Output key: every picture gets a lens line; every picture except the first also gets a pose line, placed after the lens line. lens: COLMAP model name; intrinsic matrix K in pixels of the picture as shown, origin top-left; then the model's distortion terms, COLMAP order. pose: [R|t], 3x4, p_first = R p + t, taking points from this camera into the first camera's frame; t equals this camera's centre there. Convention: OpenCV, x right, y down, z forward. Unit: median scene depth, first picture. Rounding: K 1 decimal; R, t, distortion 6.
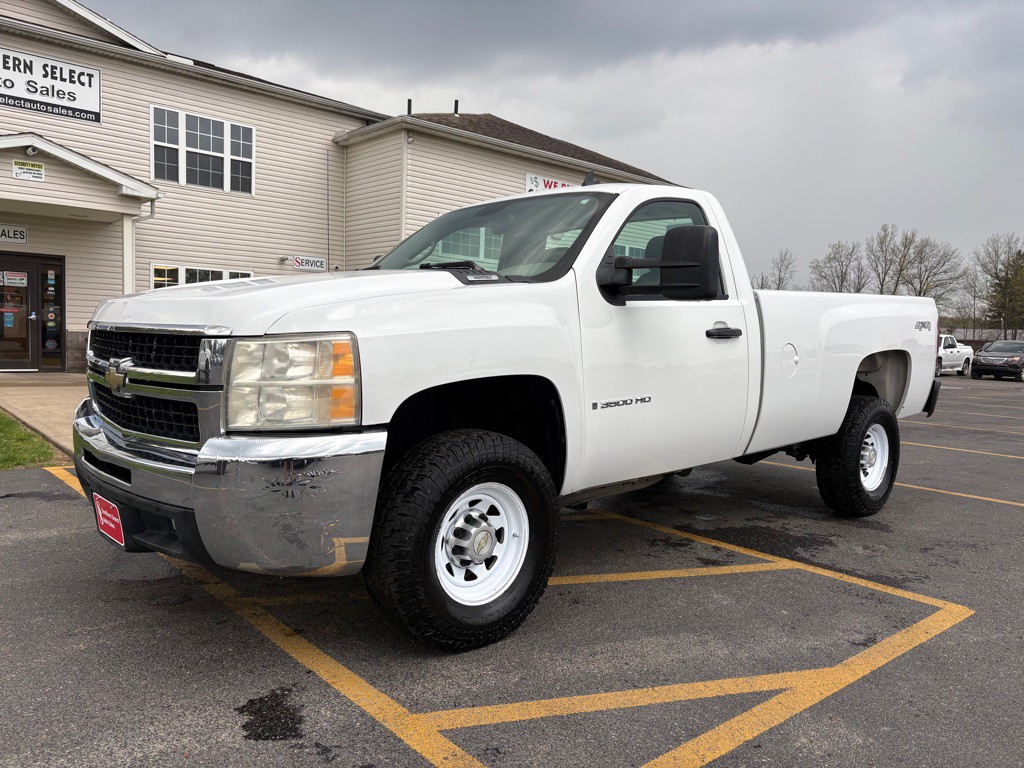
lens RADIAL K [[772.8, 0, 519.1], [0, 772.8, 384.1], [0, 0, 1]] dist [0.035706, -0.036501]
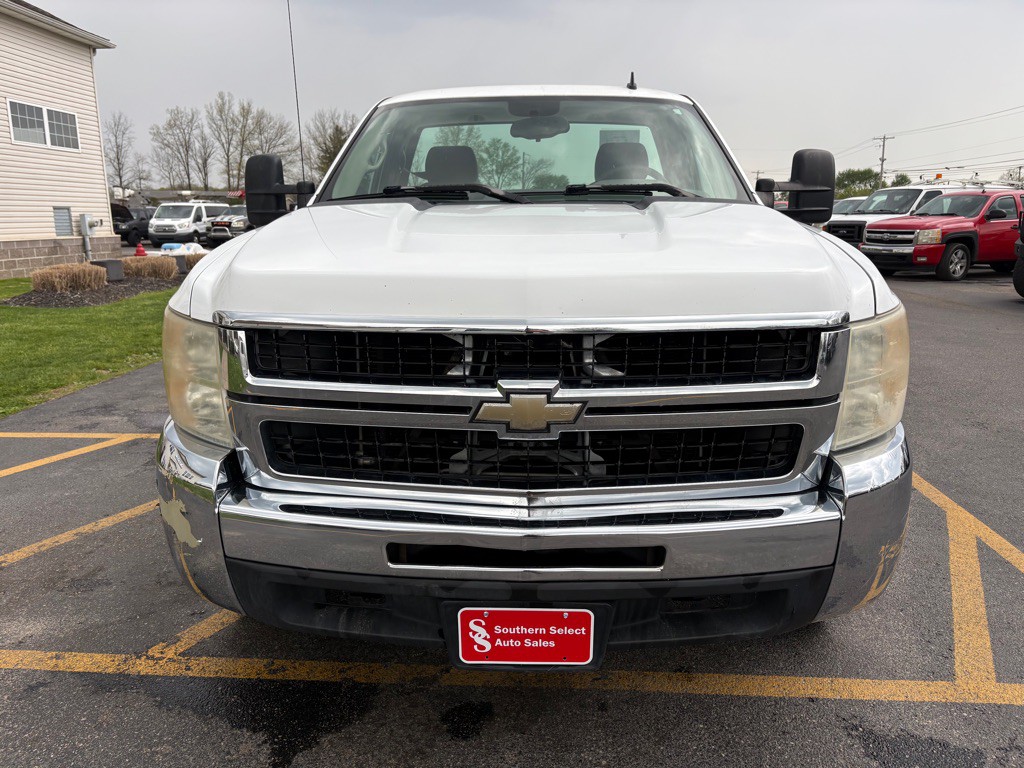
lens RADIAL K [[772.8, 0, 515.6], [0, 772.8, 391.6], [0, 0, 1]] dist [0.035706, -0.036501]
pose [[0.689682, -0.195612, 0.697191, -0.125438], [0.073930, 0.976812, 0.200931, -0.019251], [-0.720329, -0.087035, 0.688151, 0.082811]]
